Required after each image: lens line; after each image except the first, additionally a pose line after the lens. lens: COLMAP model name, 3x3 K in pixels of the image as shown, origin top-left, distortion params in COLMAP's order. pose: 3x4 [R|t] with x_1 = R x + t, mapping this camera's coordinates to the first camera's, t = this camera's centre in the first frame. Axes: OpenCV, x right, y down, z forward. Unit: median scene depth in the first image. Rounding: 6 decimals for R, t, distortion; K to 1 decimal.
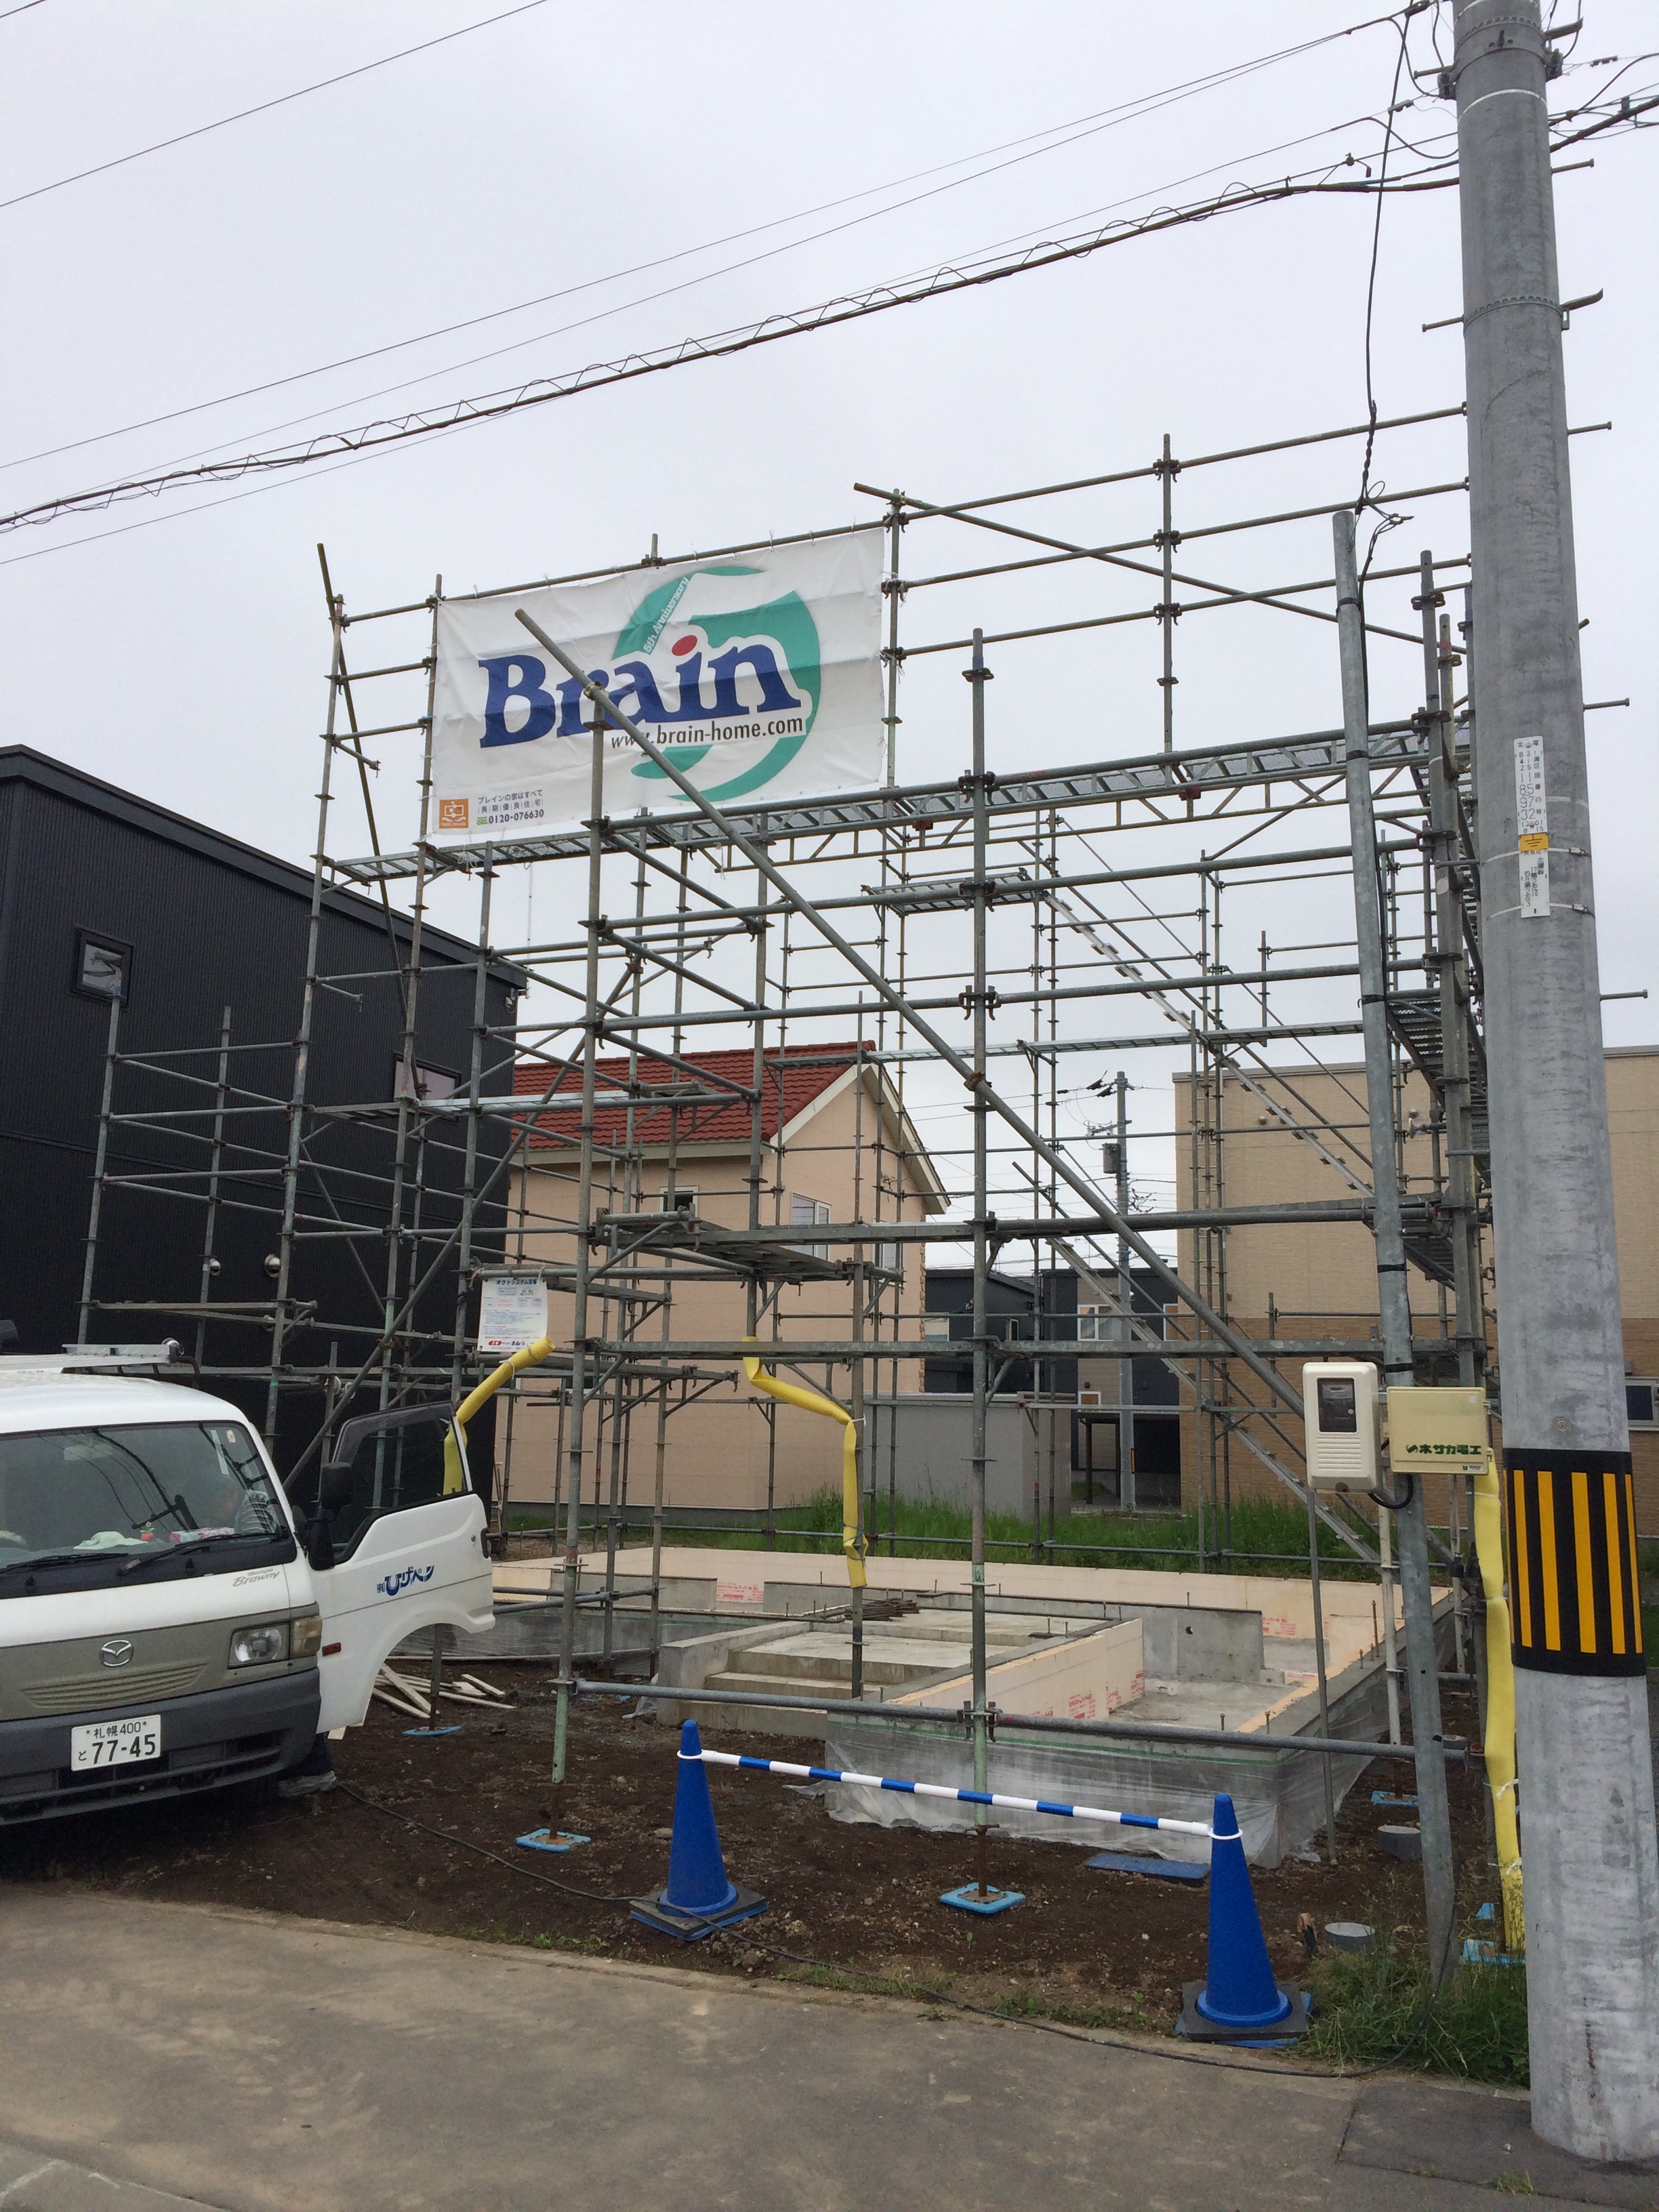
lens RADIAL K [[1863.9, 0, 807.4], [0, 1863.9, 1102.6], [0, 0, 1]] dist [0.068602, -0.005336]
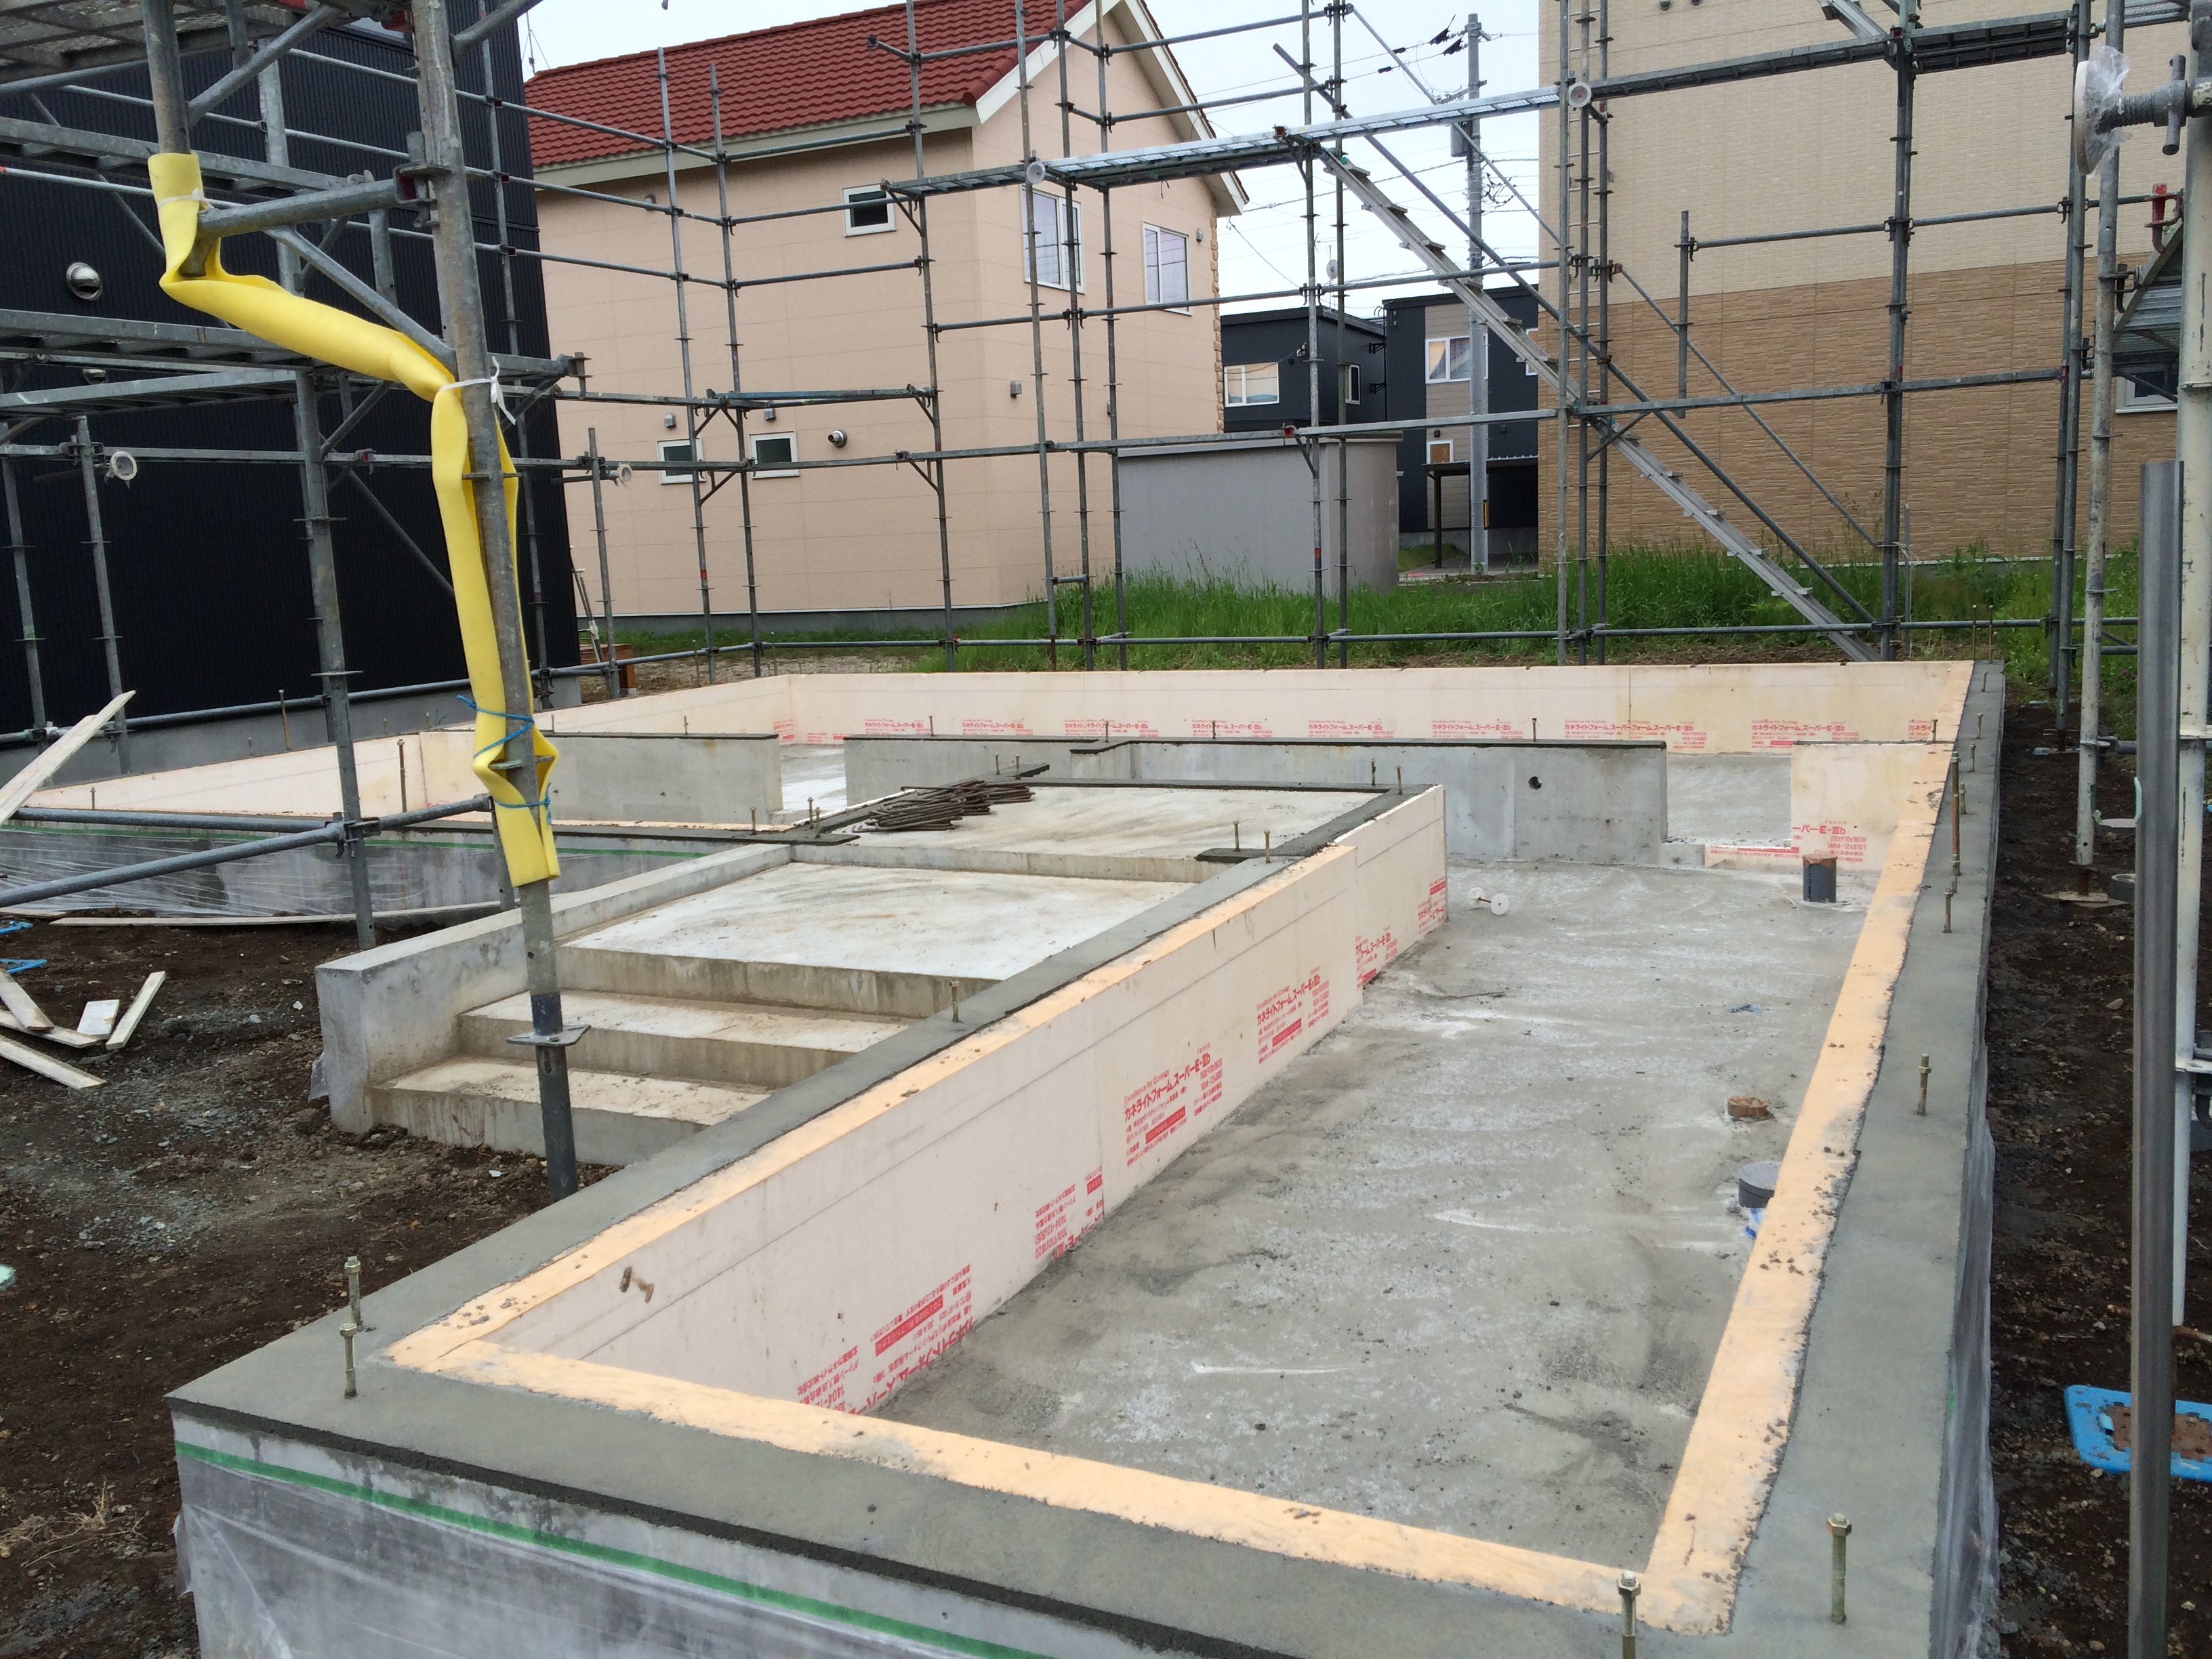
lens RADIAL K [[1863.9, 0, 1109.8], [0, 1863.9, 841.5], [0, 0, 1]] dist [0.068602, -0.005336]
pose [[0.997184, -0.061539, -0.042868, 0.071474], [0.072439, 0.938362, 0.337979, 0.070749], [0.019427, -0.340133, 0.940177, 0.335204]]
